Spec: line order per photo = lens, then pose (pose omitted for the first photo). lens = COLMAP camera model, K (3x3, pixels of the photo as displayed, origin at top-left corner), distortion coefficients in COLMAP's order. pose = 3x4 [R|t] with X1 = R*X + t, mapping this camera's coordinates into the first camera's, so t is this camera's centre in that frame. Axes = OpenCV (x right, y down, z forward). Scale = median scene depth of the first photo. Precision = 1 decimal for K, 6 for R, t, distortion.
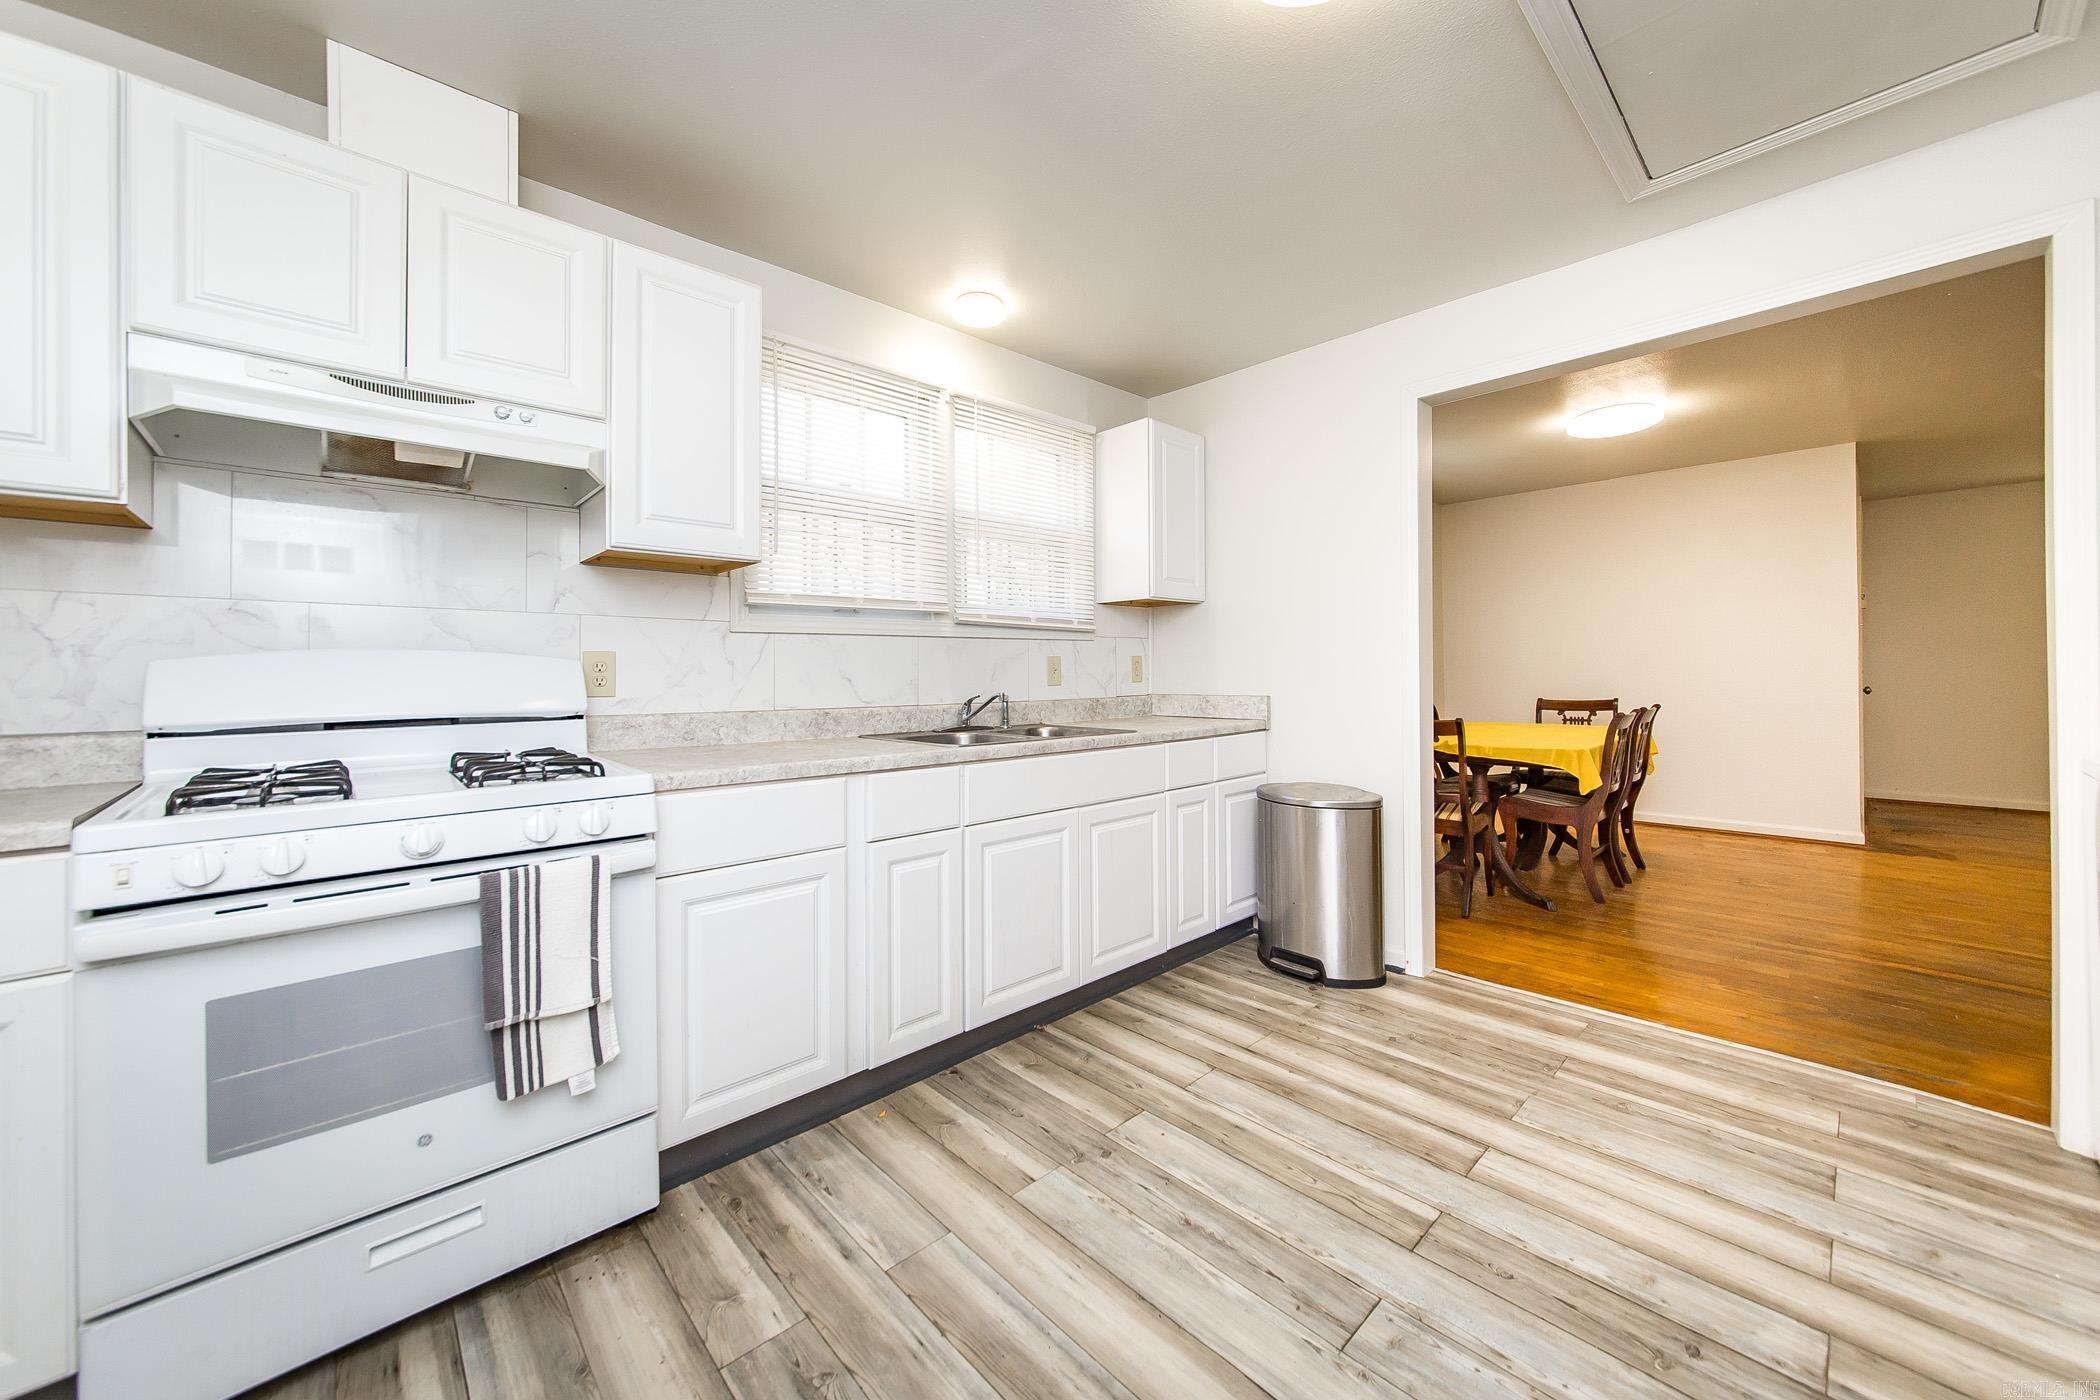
lens RADIAL K [[764.4, 0, 1061.1], [0, 764.4, 668.6], [0, 0, 1]] dist [-0.003909, 0.001081]
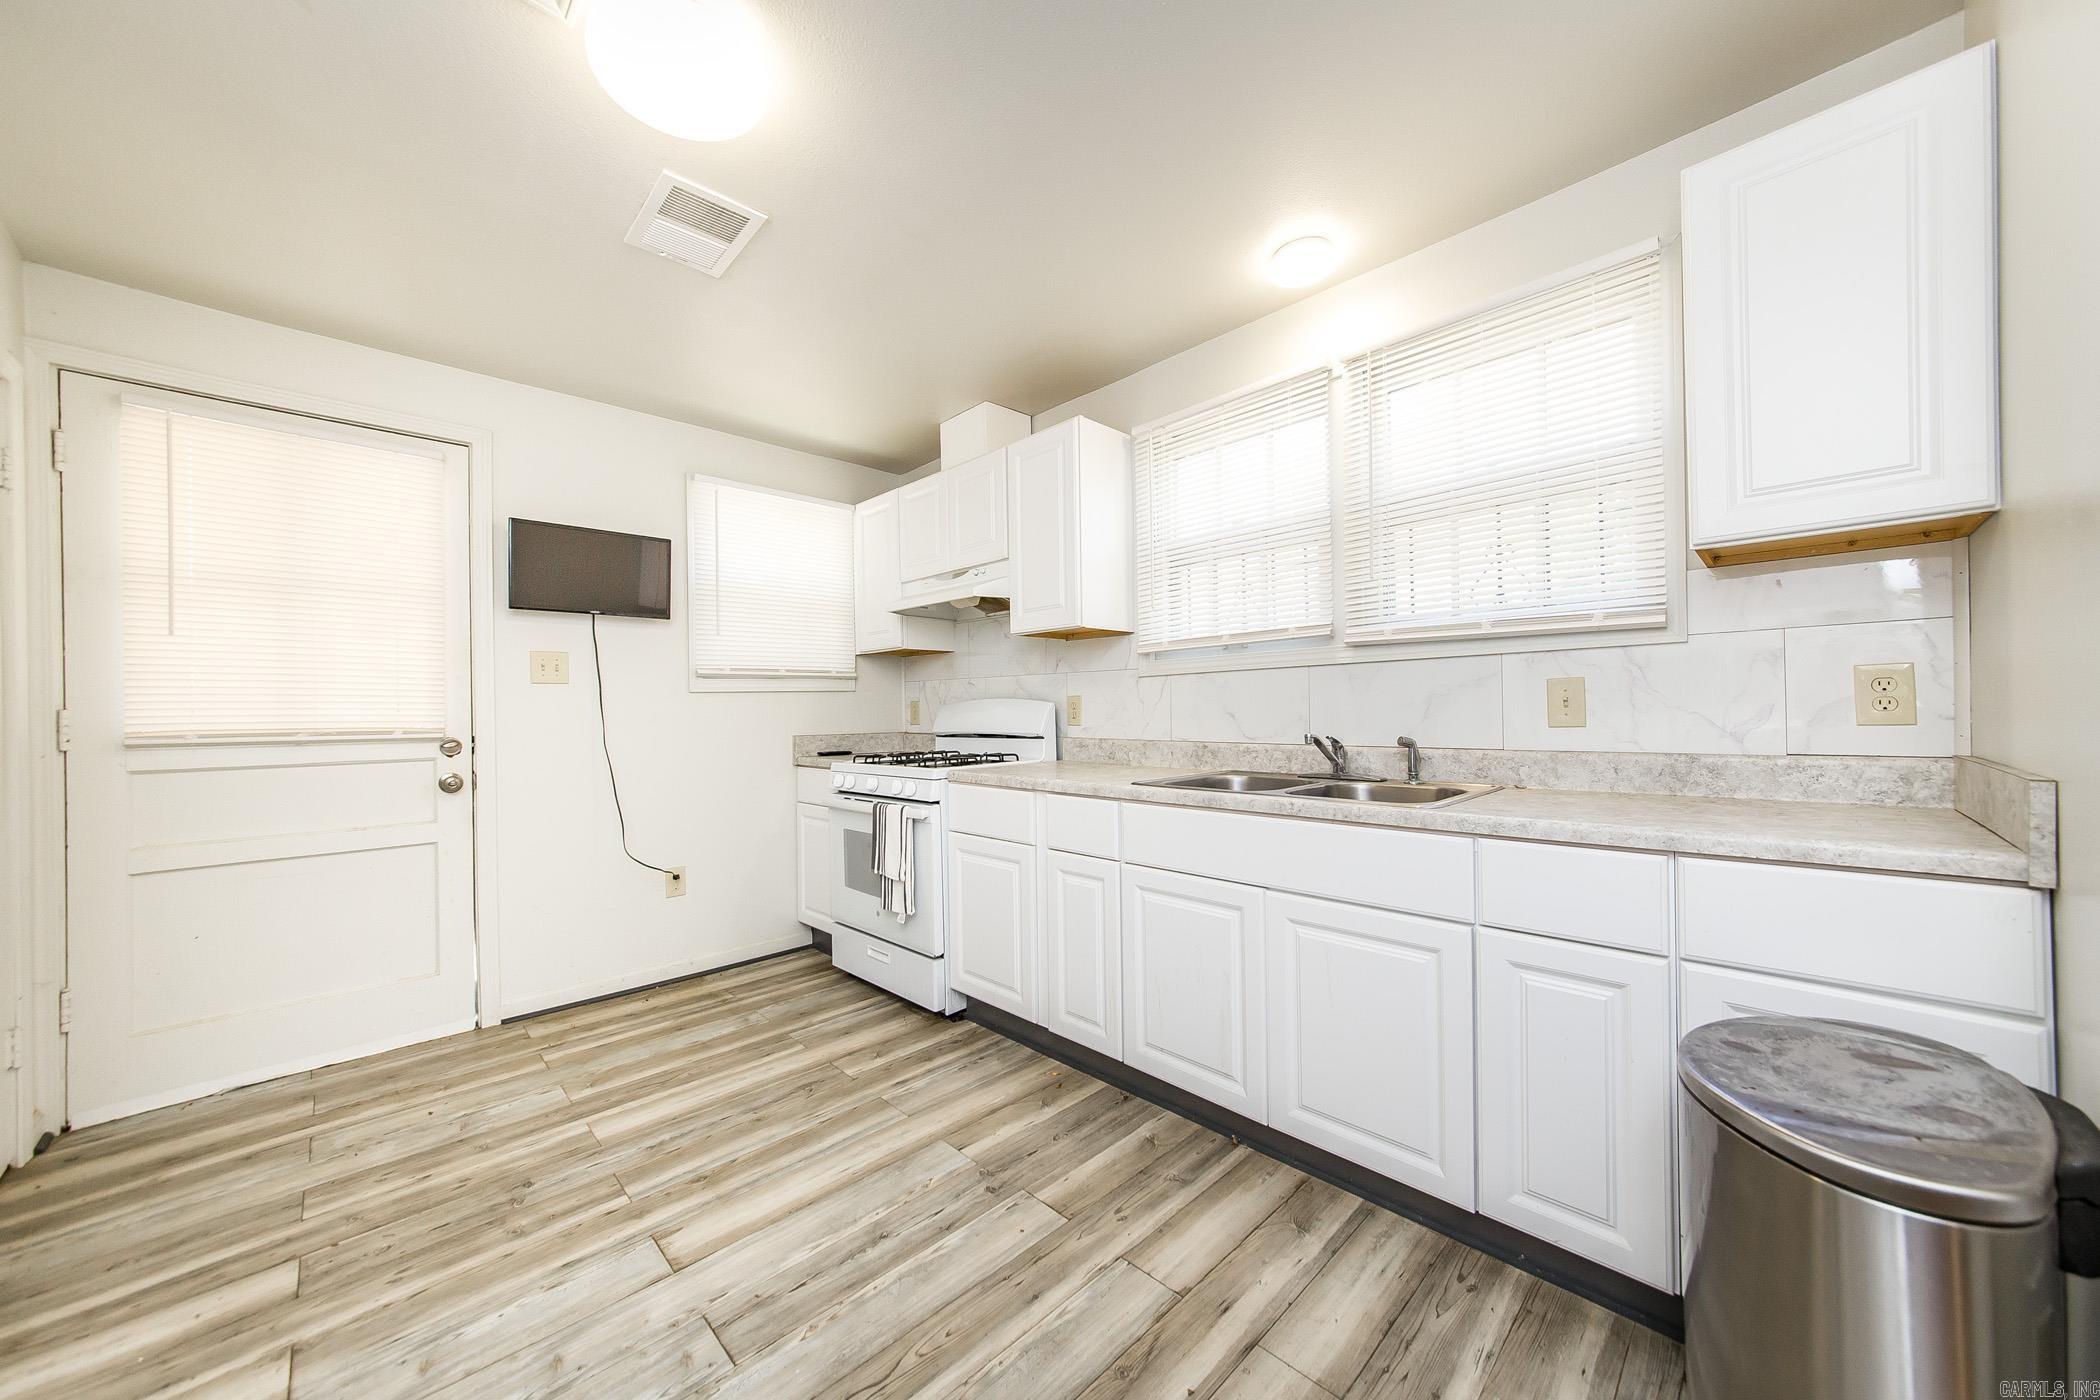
lens RADIAL K [[764.4, 0, 1052.1], [0, 764.4, 711.2], [0, 0, 1]] dist [-0.003909, 0.001081]
pose [[0.008030, 0.006259, -0.999948, 0.975734], [0.018169, 0.999814, 0.006404, -0.002477], [0.999803, -0.018220, 0.007915, 0.992233]]
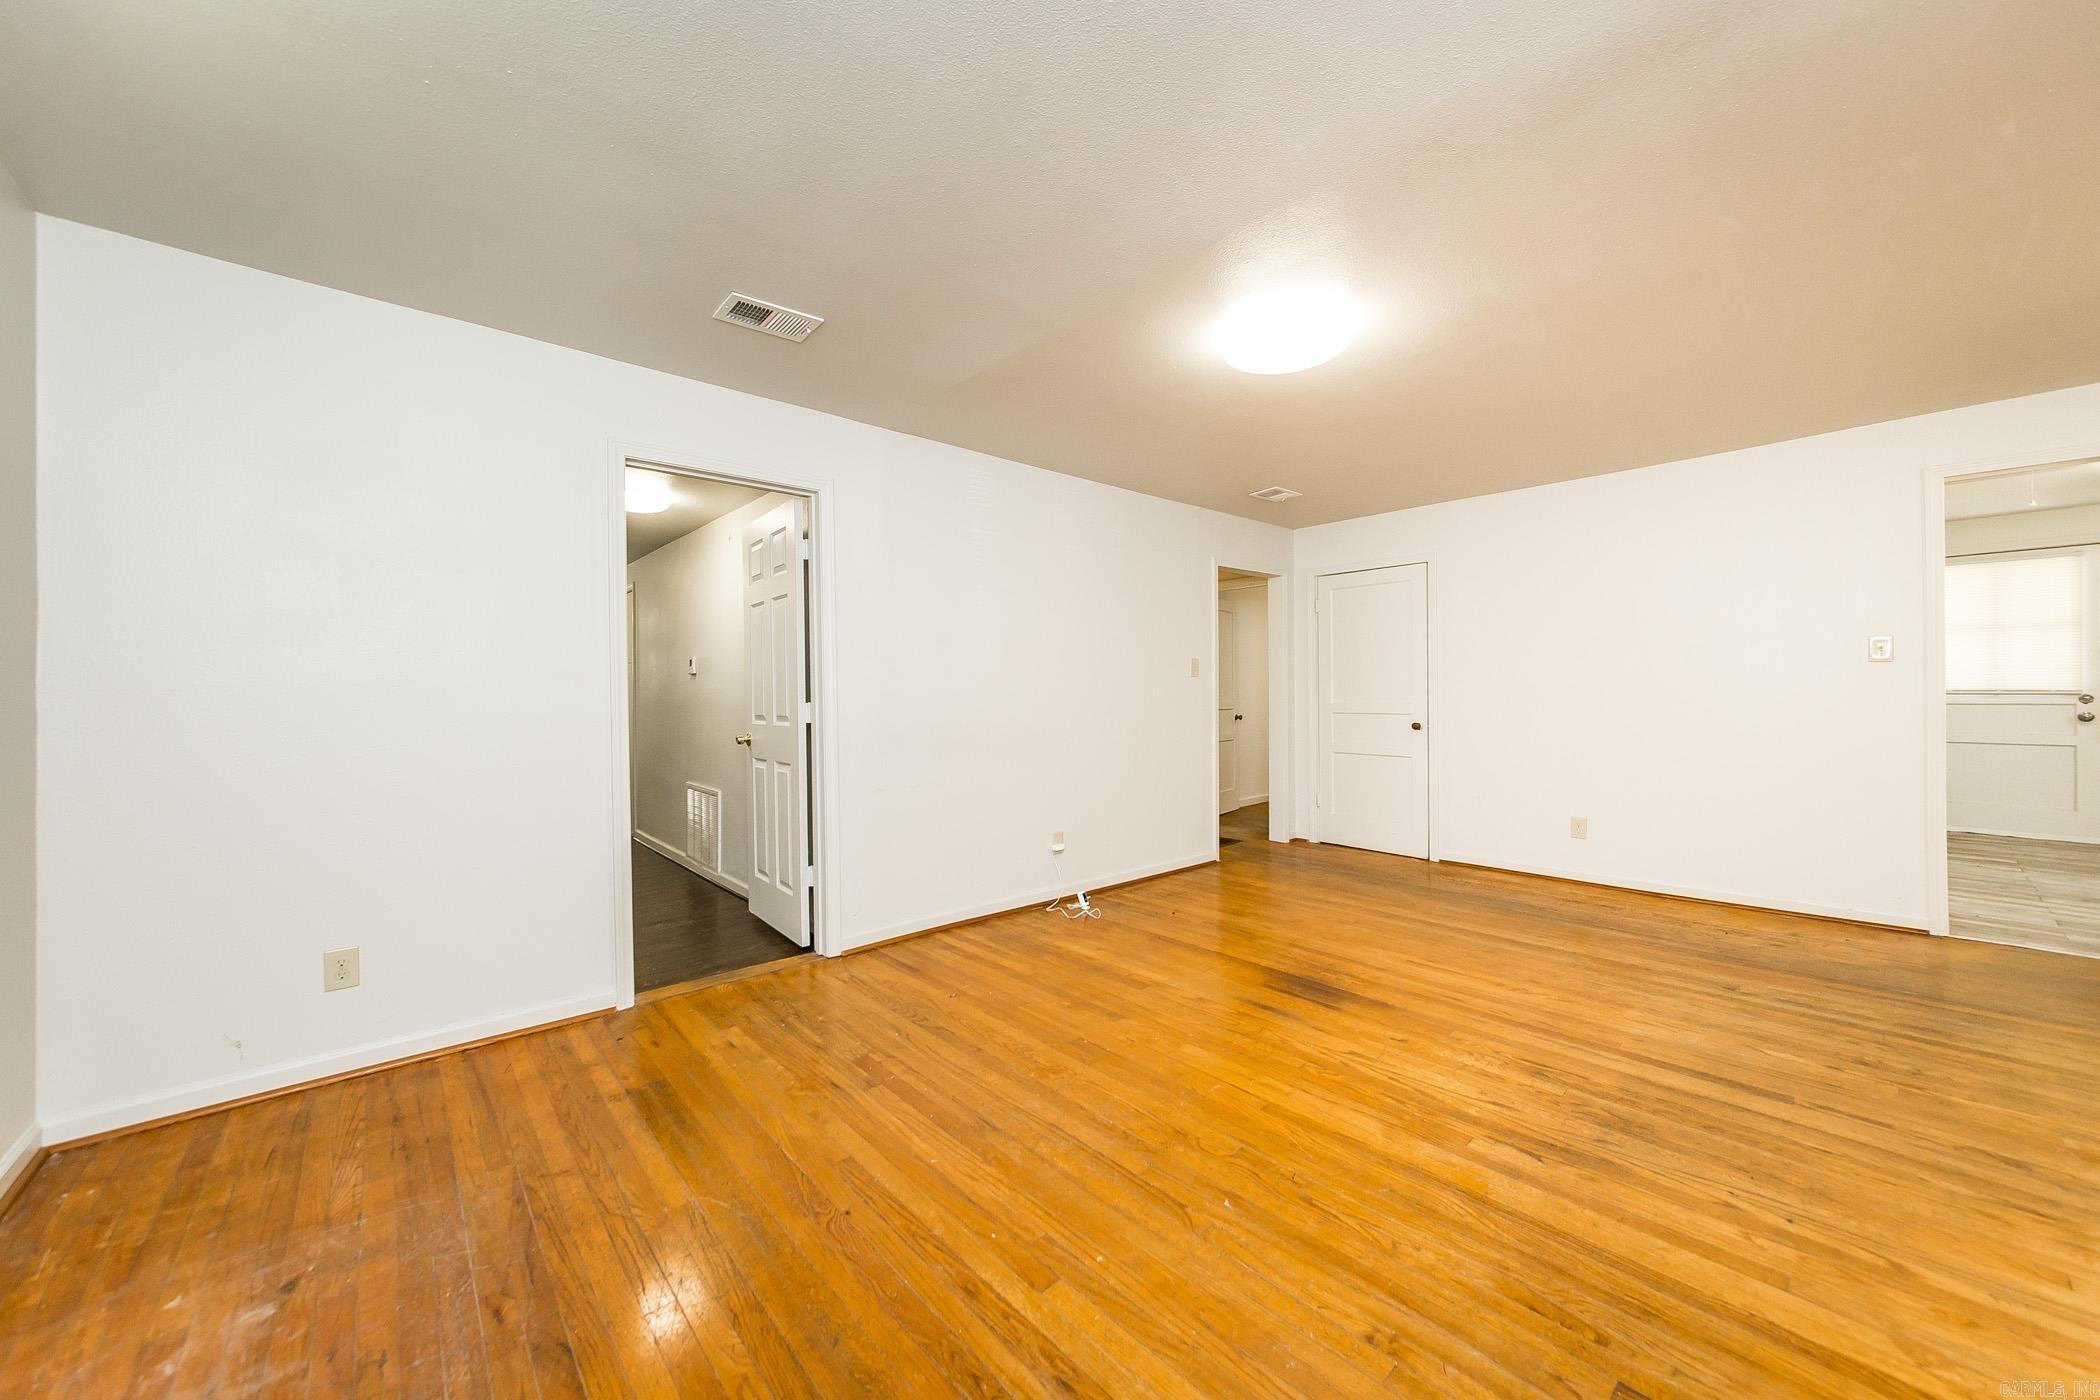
lens RADIAL K [[764.4, 0, 1053.0], [0, 764.4, 696.5], [0, 0, 1]] dist [-0.003909, 0.001081]
pose [[-0.998991, 0.020979, 0.039712, 3.274358], [0.021325, 0.999738, 0.008322, -0.061288], [-0.039527, 0.009160, -0.999177, 2.864660]]
